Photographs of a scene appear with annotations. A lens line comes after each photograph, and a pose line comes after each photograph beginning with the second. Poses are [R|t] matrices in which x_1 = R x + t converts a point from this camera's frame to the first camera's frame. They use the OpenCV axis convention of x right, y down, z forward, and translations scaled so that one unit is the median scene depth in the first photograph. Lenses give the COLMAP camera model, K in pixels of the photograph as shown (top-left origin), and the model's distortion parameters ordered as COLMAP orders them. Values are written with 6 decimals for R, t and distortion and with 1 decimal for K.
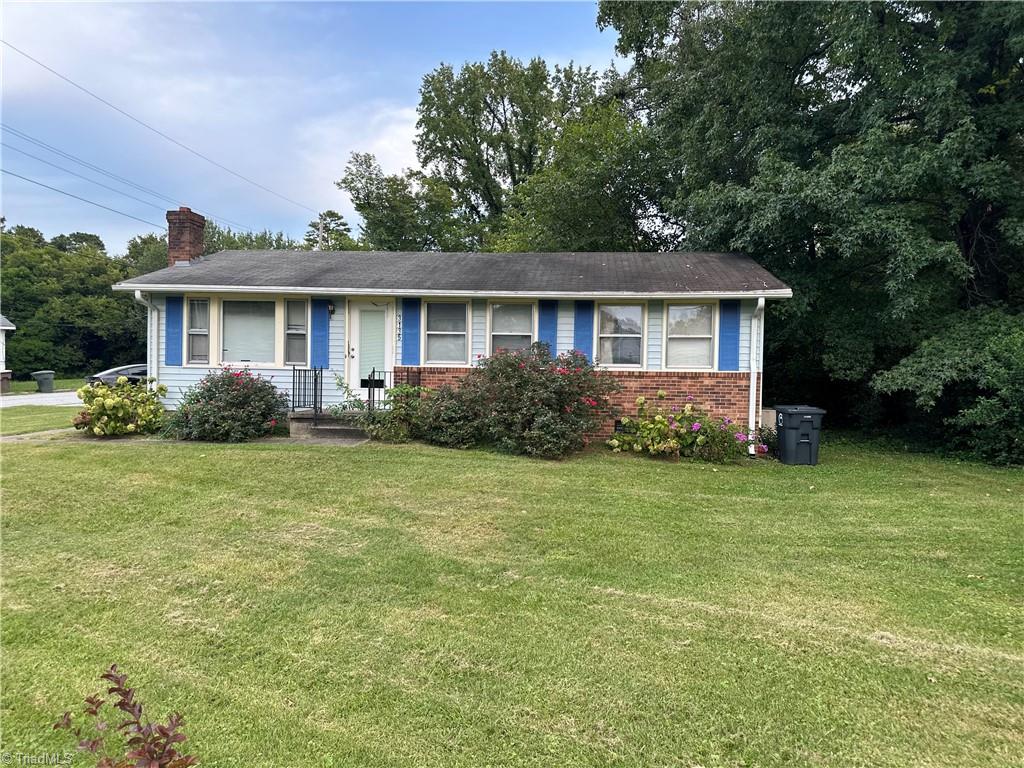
lens RADIAL K [[710.8, 0, 512.0], [0, 710.8, 384.0], [0, 0, 1]] dist [0.045882, -0.051381]
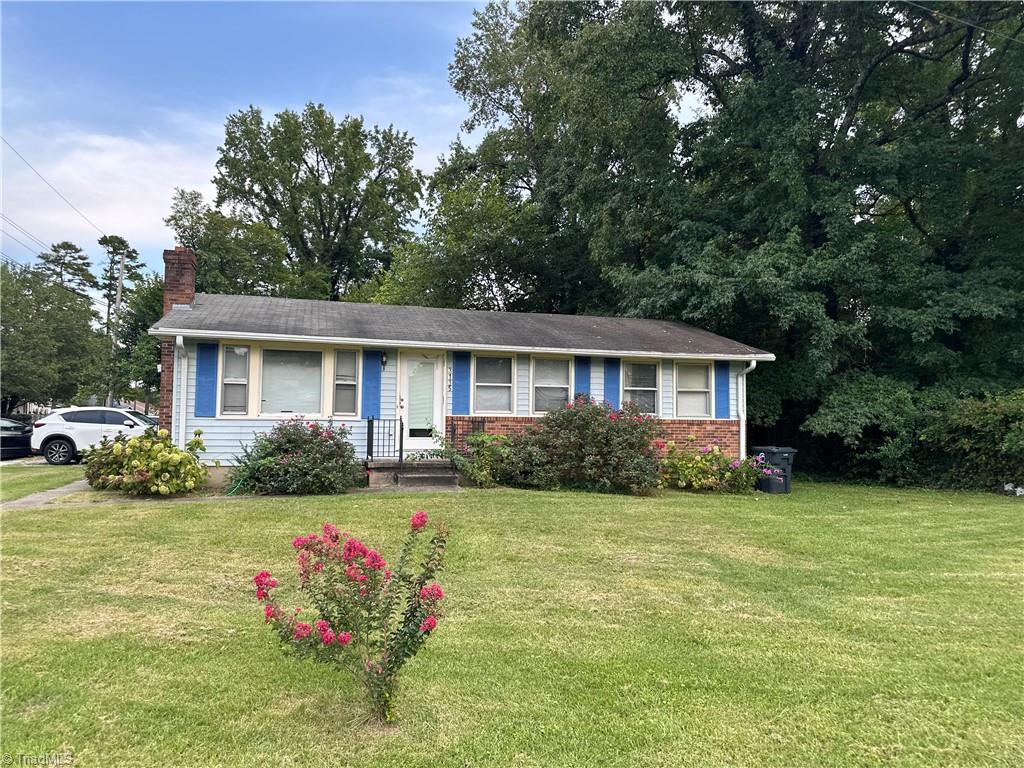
lens RADIAL K [[708.6, 0, 510.3], [0, 708.6, 385.1], [0, 0, 1]] dist [0.056258, -0.068724]
pose [[0.932717, 0.011463, 0.360427, -0.460920], [0.014235, 0.997545, -0.068562, 0.002352], [-0.360328, 0.069079, 0.930264, -0.005454]]
